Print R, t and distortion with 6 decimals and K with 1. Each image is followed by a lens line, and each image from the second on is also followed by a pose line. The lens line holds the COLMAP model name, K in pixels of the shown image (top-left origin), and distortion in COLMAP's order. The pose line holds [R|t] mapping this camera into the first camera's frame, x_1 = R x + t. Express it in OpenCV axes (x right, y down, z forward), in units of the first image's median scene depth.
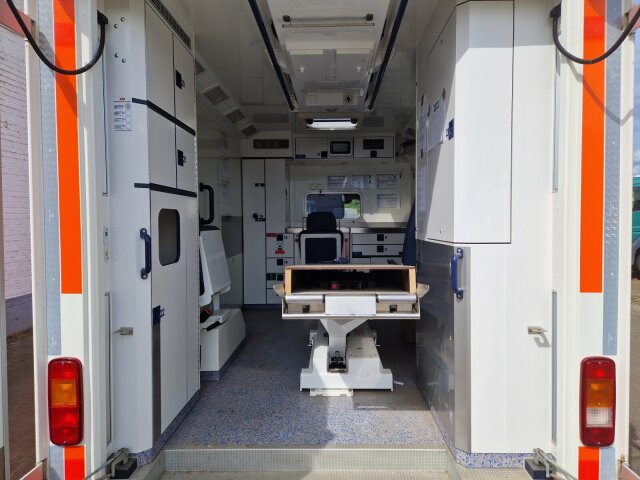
lens RADIAL K [[431.7, 0, 322.4], [0, 431.7, 238.9], [0, 0, 1]] dist [0.028003, -0.008246]
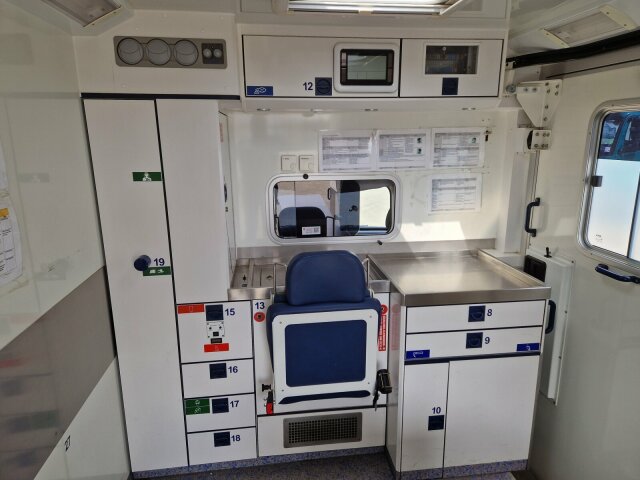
lens RADIAL K [[431.7, 0, 317.1], [0, 431.7, 238.9], [0, 0, 1]] dist [0.028003, -0.008246]
pose [[0.987504, -0.039440, 0.152577, -0.064291], [0.008378, 0.979947, 0.199082, -0.143351], [-0.157369, -0.195316, 0.968032, 0.624374]]
